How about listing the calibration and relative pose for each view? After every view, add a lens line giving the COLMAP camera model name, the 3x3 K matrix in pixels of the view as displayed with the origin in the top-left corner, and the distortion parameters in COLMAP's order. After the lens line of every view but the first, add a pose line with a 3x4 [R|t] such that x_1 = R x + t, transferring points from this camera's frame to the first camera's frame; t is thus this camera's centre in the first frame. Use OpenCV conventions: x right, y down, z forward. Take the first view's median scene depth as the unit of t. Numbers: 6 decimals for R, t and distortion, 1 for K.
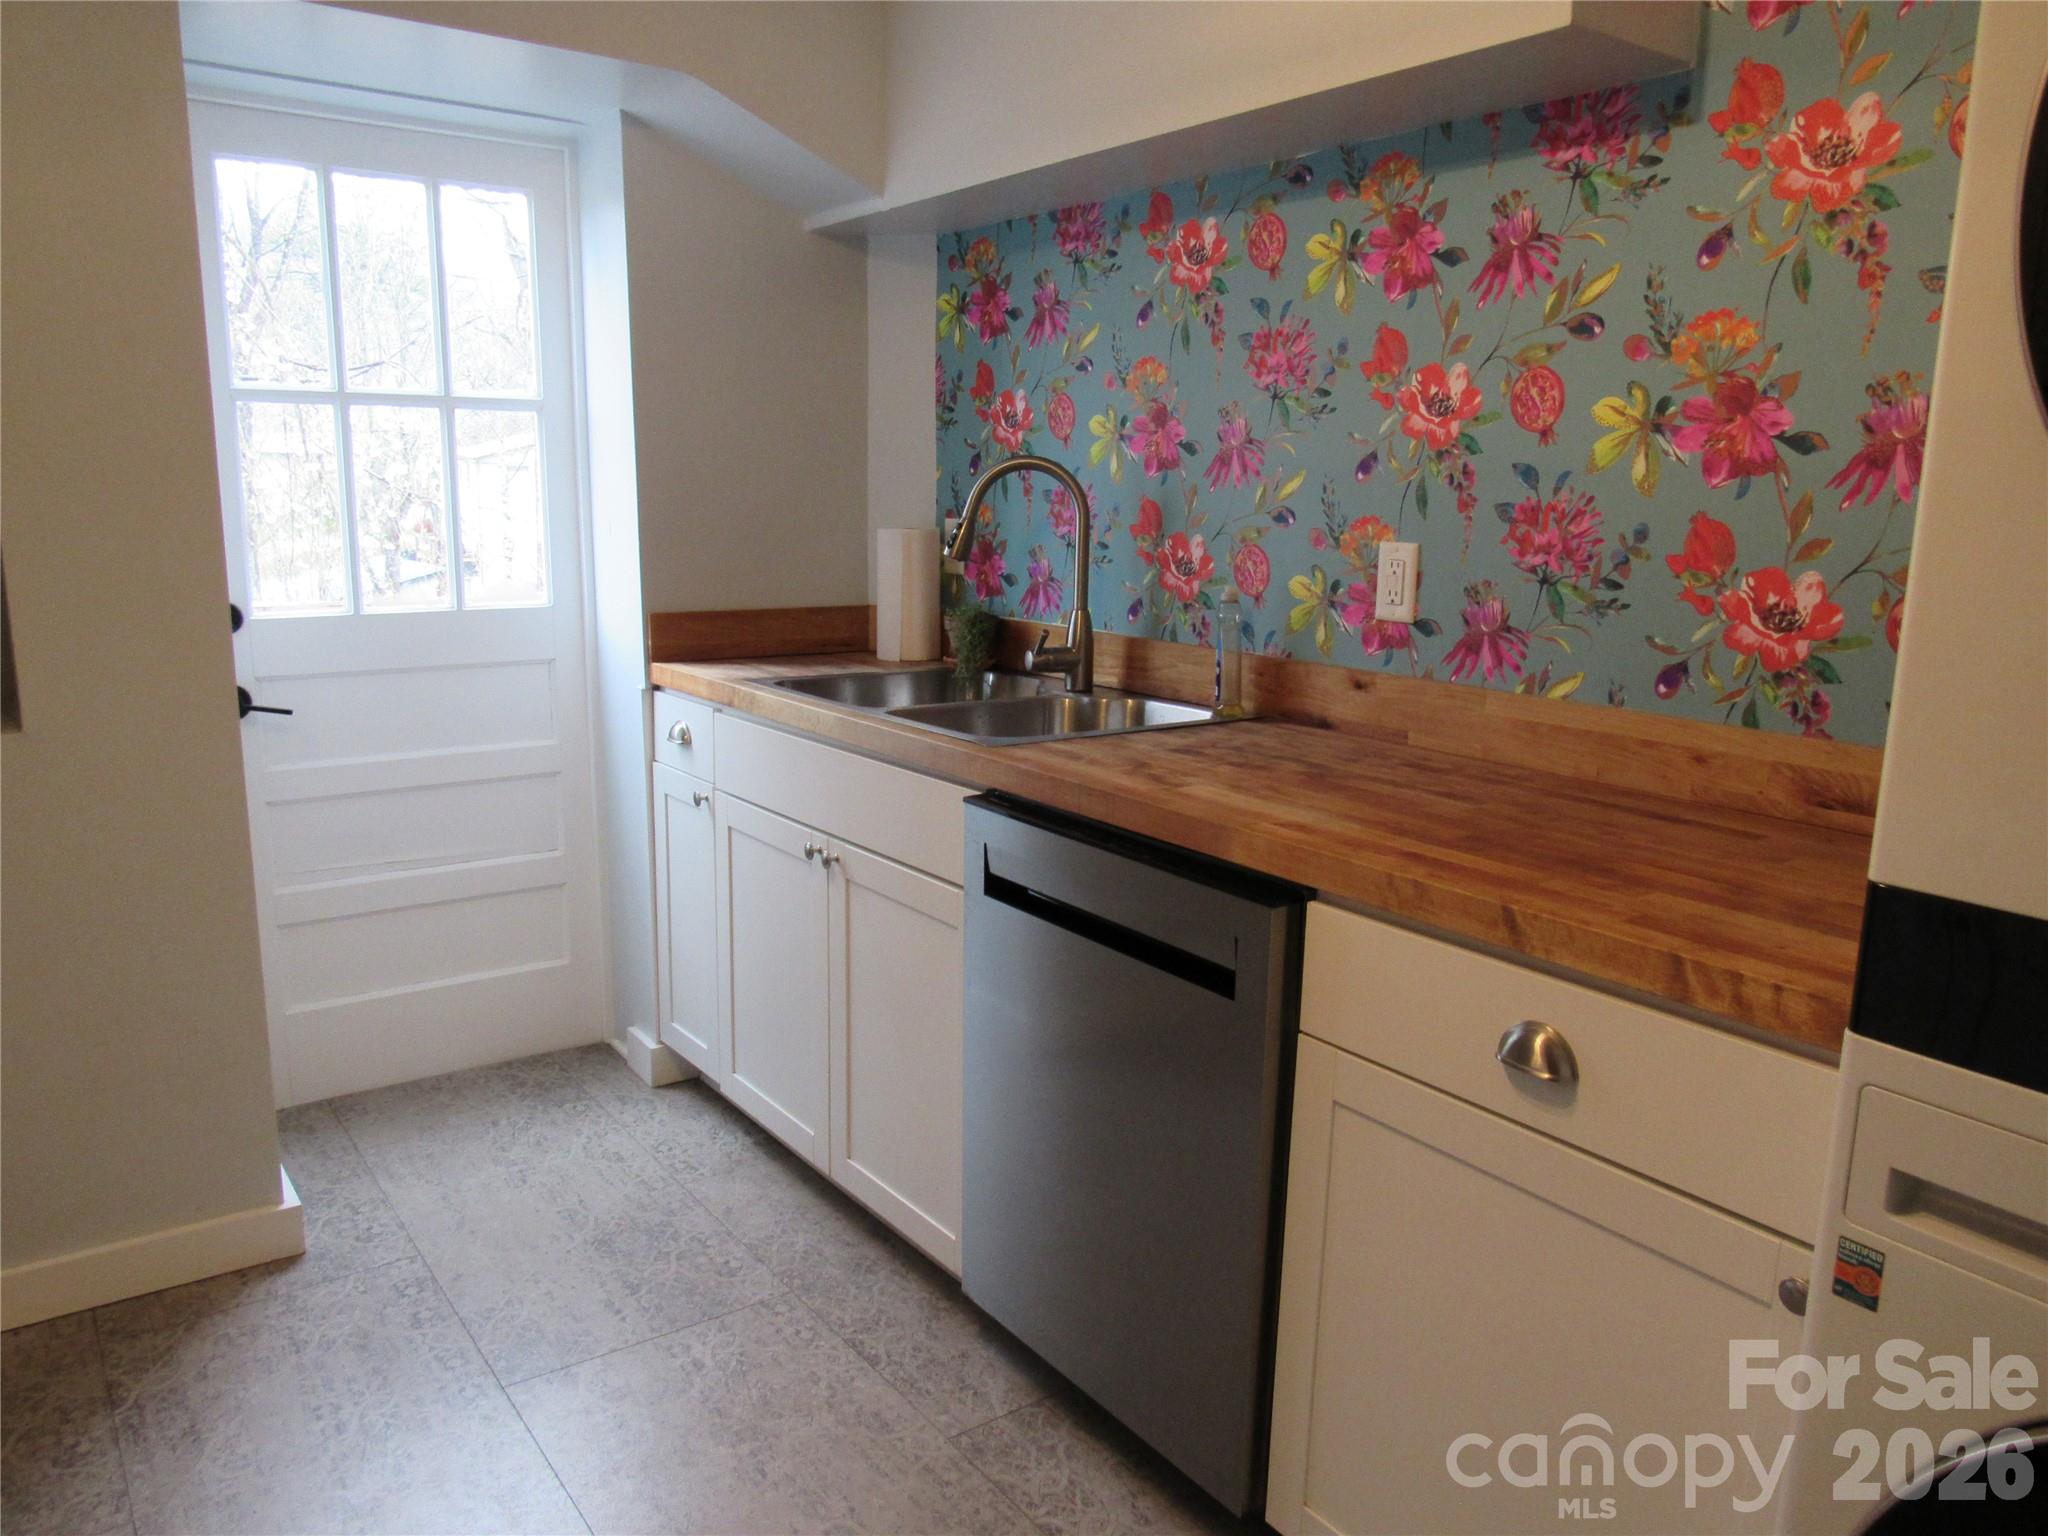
lens RADIAL K [[1468.8, 0, 1024.0], [0, 1468.8, 768.0], [0, 0, 1]] dist [-0.024551, 0.006703]
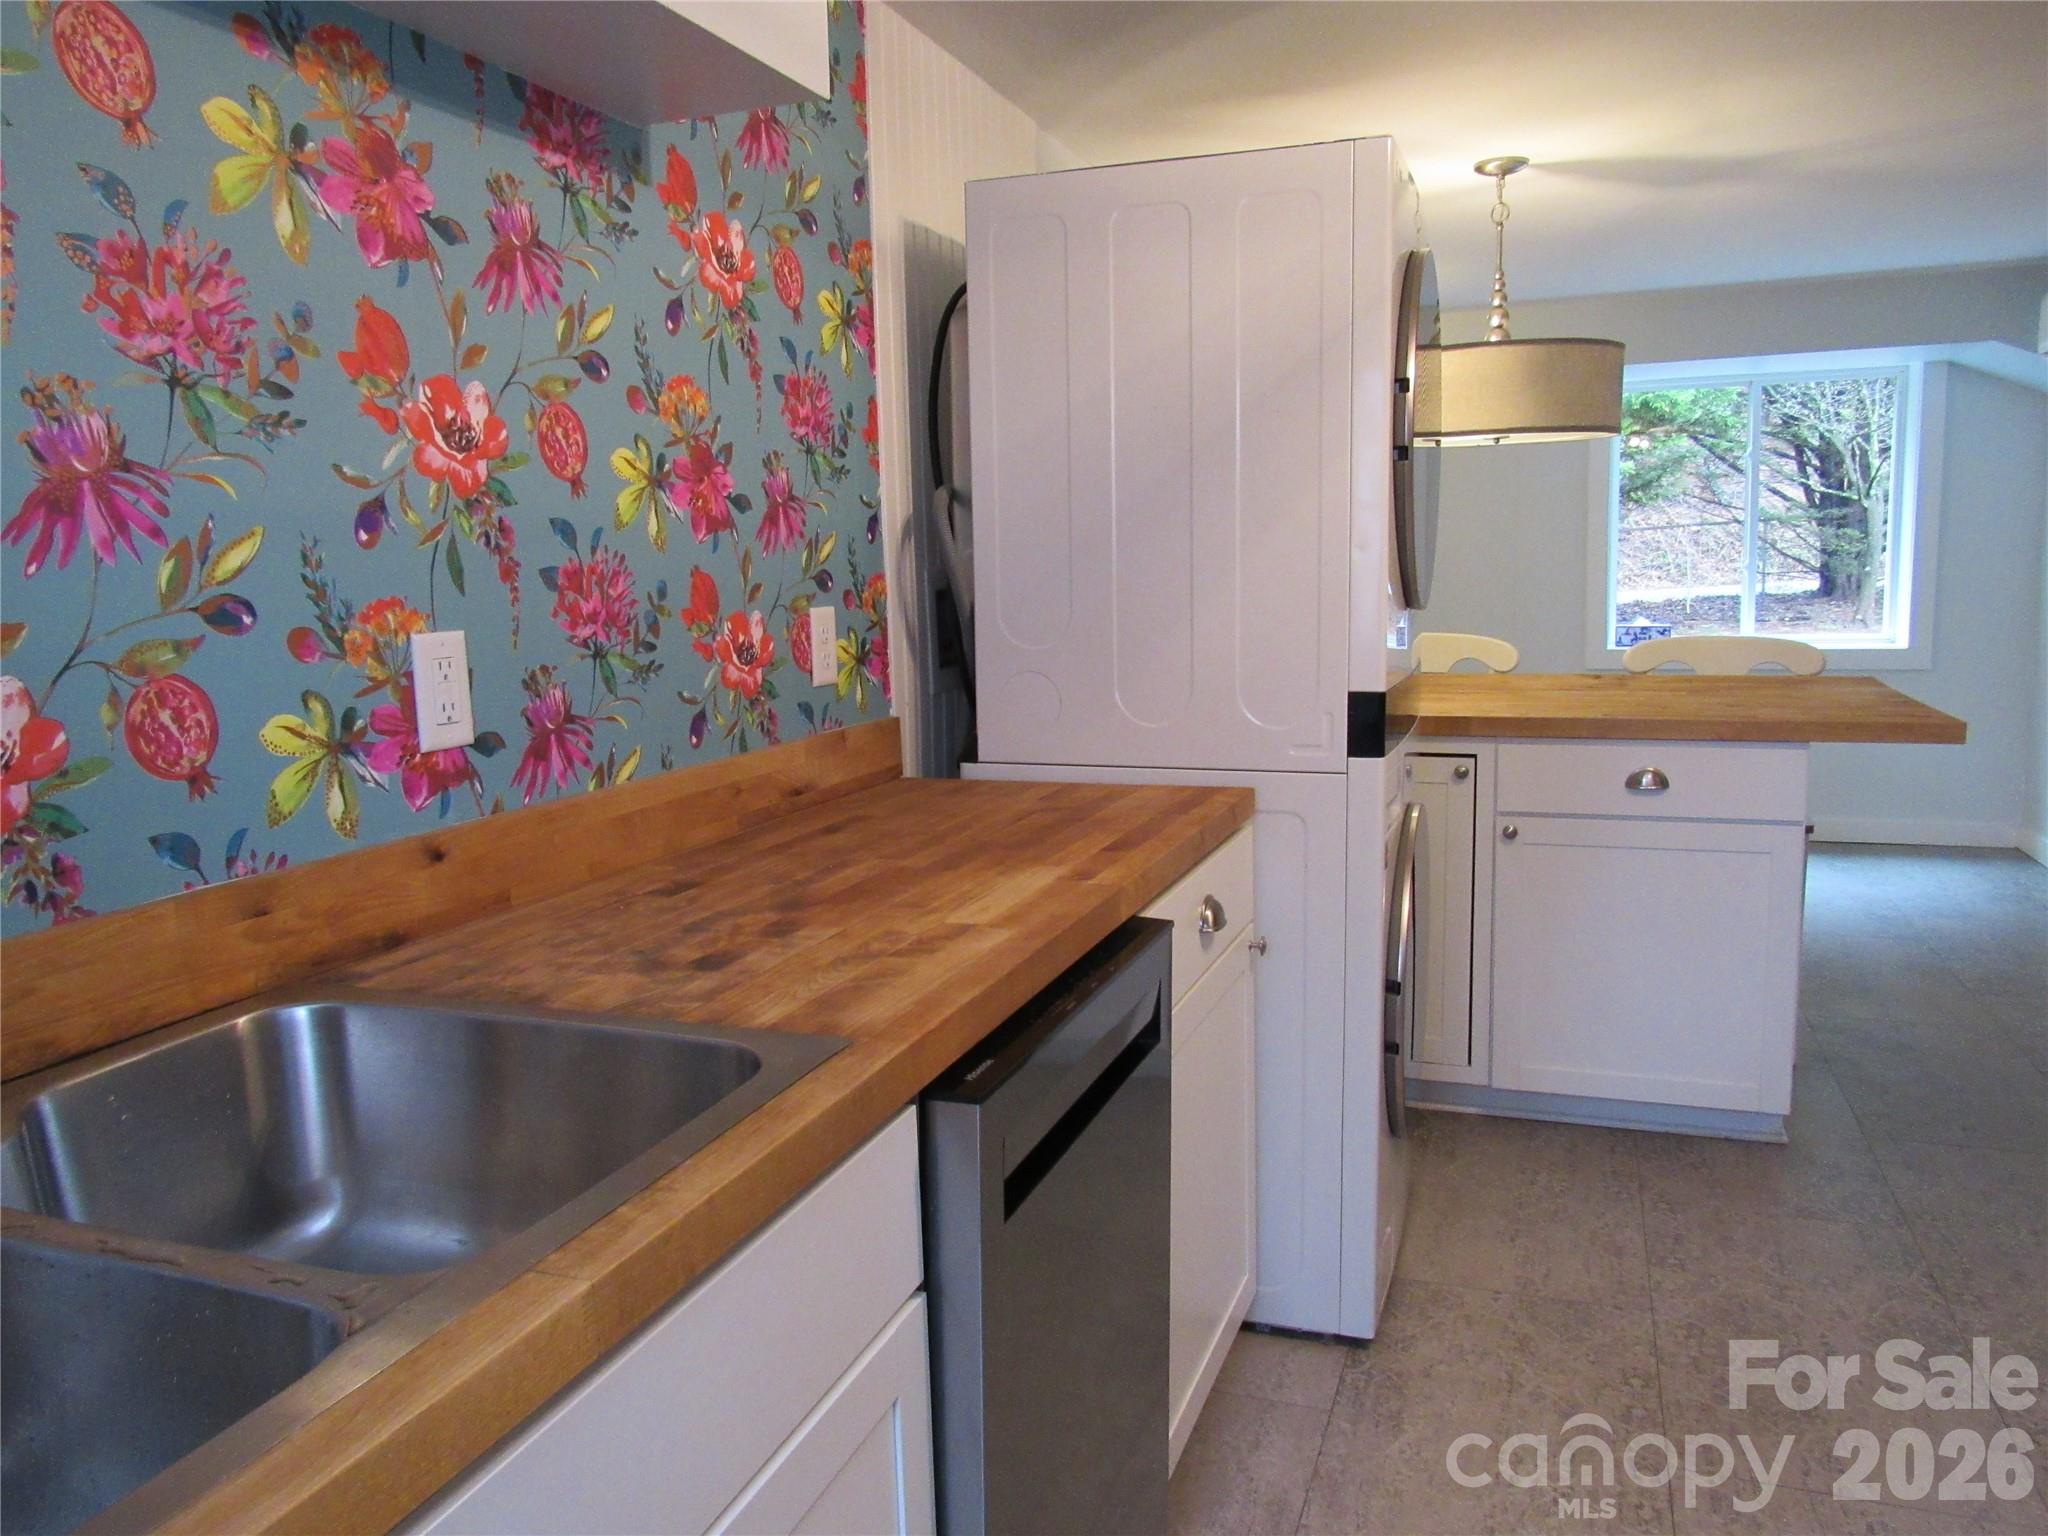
lens RADIAL K [[1468.8, 0, 1024.0], [0, 1468.8, 768.0], [0, 0, 1]] dist [-0.024551, 0.006703]
pose [[-0.555133, -0.122537, 0.822686, -0.458509], [0.175639, 0.949515, 0.259946, -0.223521], [-0.813006, 0.288800, -0.505585, 1.144625]]
